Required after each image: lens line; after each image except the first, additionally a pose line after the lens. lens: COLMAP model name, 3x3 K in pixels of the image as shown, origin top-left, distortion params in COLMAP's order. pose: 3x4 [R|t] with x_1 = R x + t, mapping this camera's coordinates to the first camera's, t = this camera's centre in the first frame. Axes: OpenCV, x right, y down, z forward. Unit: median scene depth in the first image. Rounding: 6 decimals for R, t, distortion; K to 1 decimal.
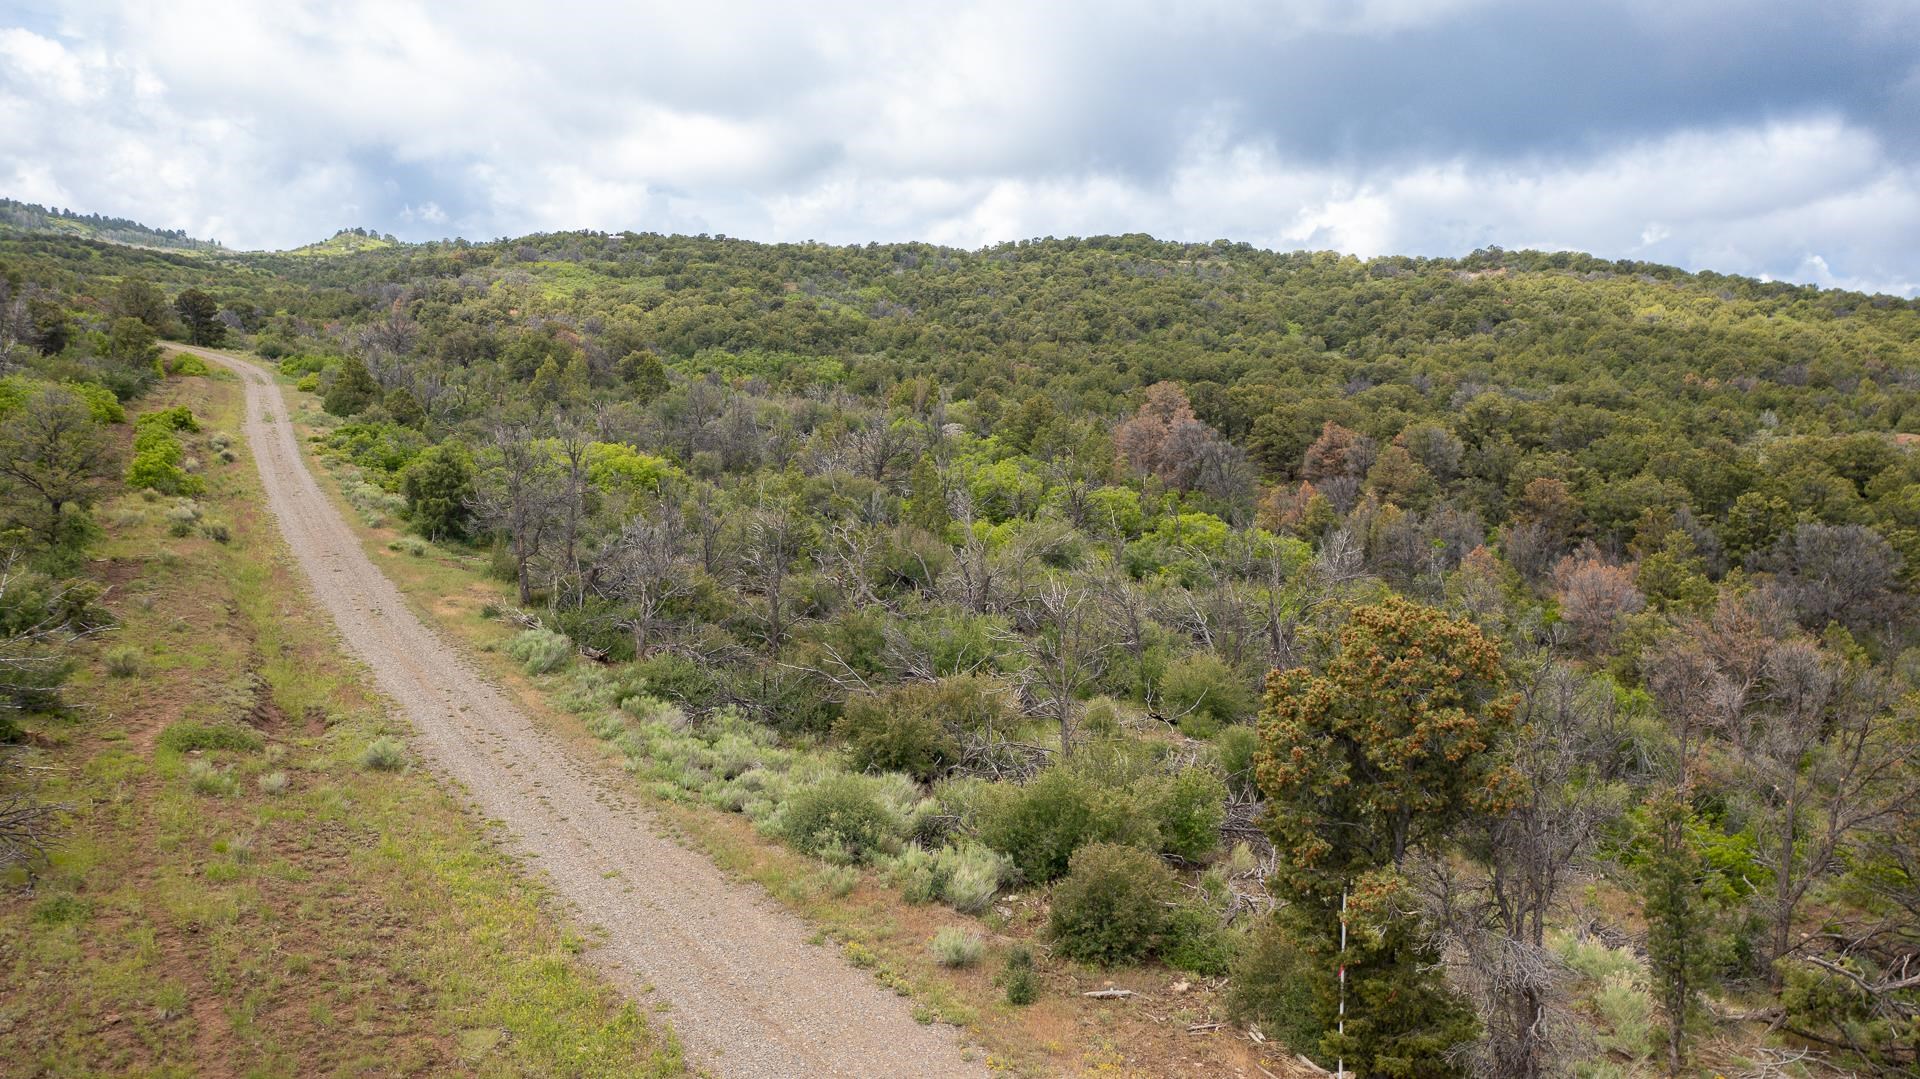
lens RADIAL K [[1522.4, 0, 960.0], [0, 1522.4, 539.5], [0, 0, 1]] dist [-0.015571, 0.004071]
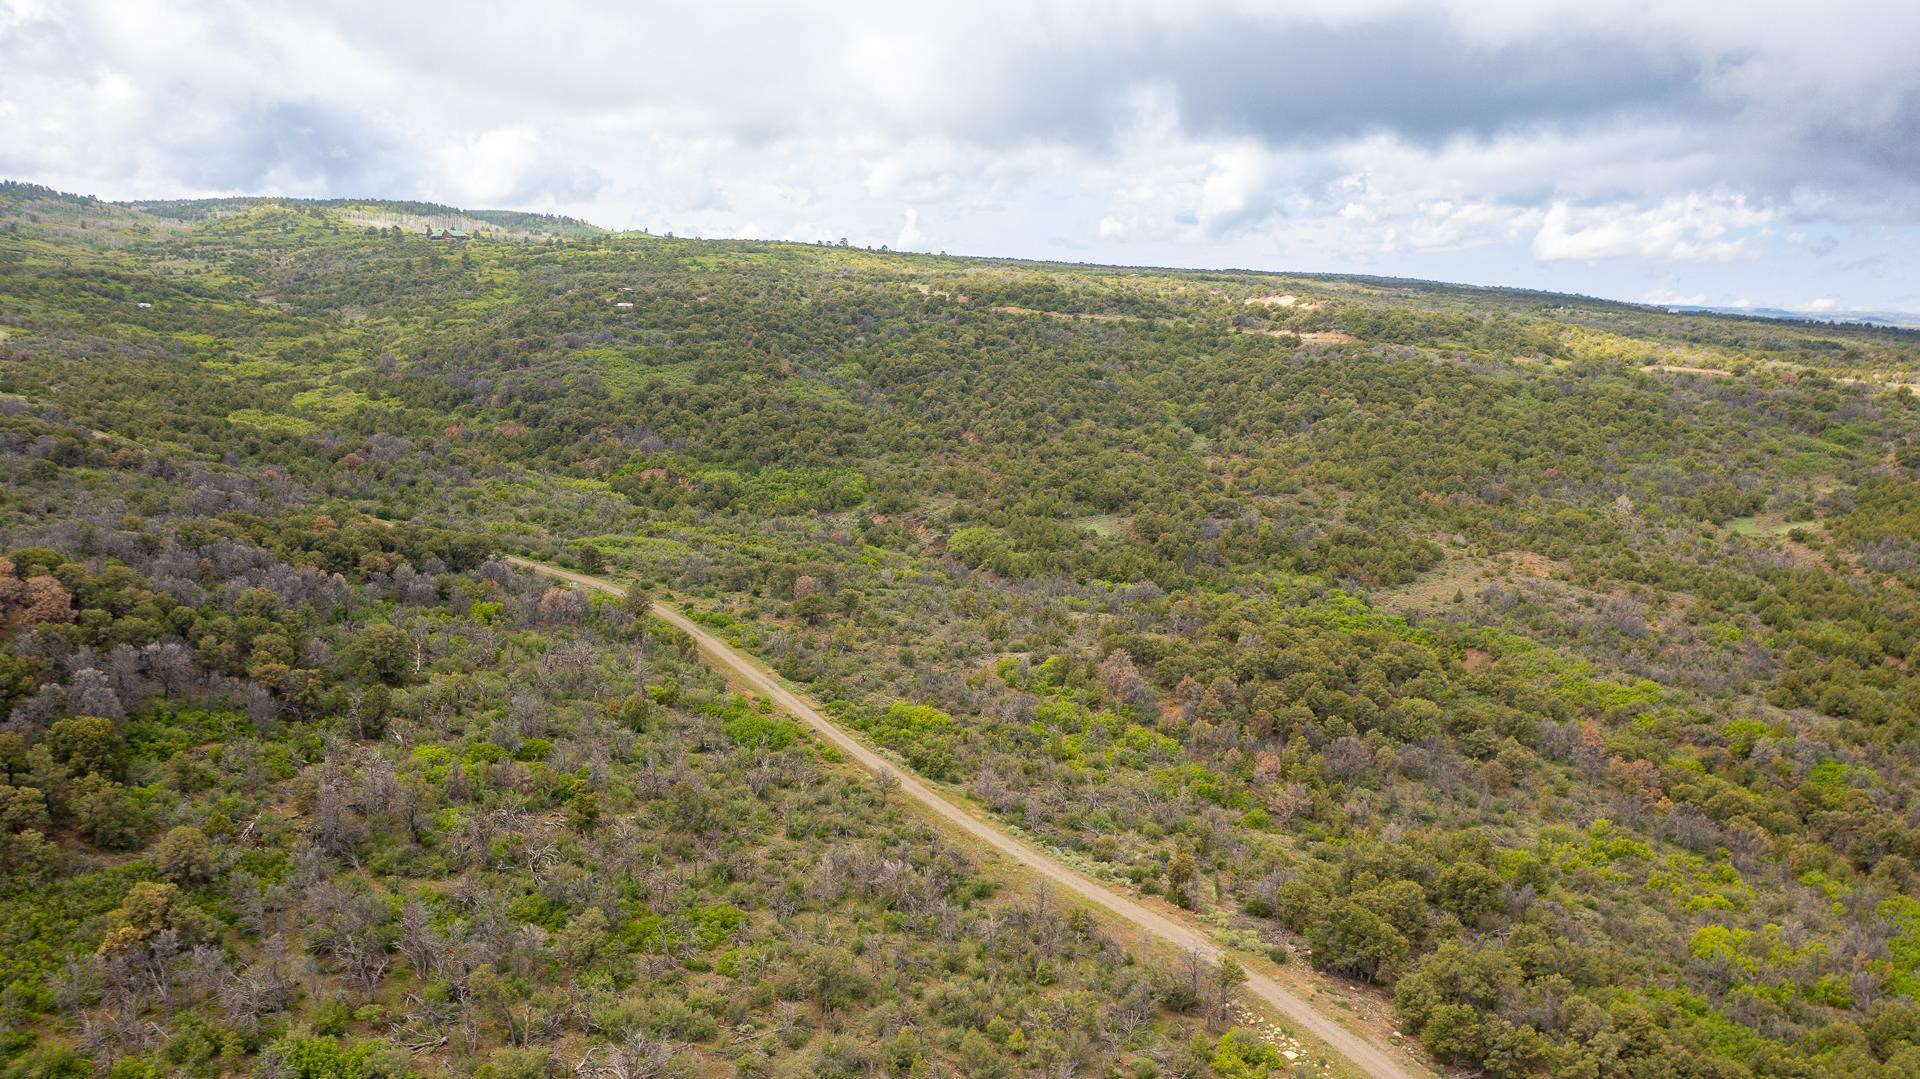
lens RADIAL K [[1522.4, 0, 960.0], [0, 1522.4, 539.5], [0, 0, 1]] dist [-0.015571, 0.004071]
pose [[0.996974, -0.018959, 0.075395, -0.088998], [0.014848, 0.998391, 0.054728, -0.123852], [-0.076311, -0.053443, 0.995651, -0.413009]]
